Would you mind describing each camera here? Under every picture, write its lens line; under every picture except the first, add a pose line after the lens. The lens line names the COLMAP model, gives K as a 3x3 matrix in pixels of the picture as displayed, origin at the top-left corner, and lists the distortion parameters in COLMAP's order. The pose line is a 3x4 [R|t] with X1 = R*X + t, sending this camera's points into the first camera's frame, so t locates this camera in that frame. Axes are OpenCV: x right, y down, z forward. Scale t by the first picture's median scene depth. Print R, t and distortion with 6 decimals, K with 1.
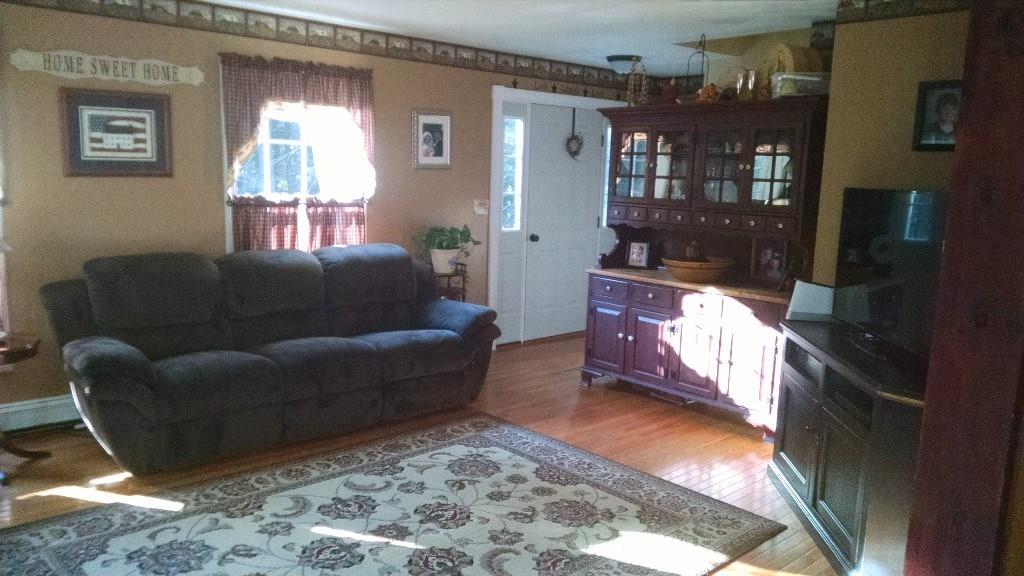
lens RADIAL K [[783.2, 0, 508.1], [0, 783.2, 288.7], [0, 0, 1]] dist [0.026453, -0.038969]
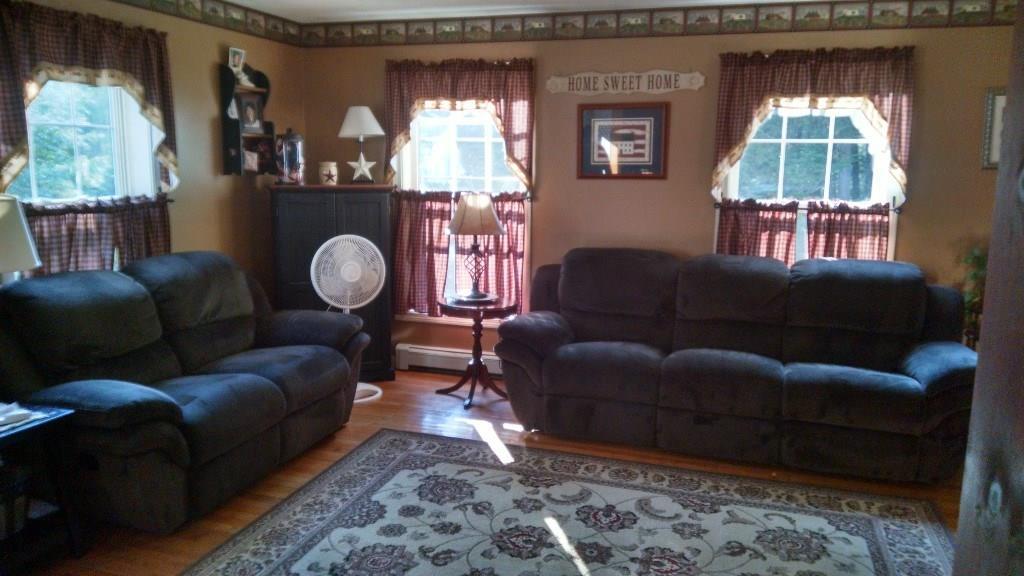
lens RADIAL K [[783.2, 0, 506.6], [0, 783.2, 289.7], [0, 0, 1]] dist [0.026453, -0.038969]
pose [[0.488662, 0.112266, -0.865220, 0.451156], [-0.132061, 0.989778, 0.053842, -0.025915], [0.862421, 0.087951, 0.498493, 0.337327]]
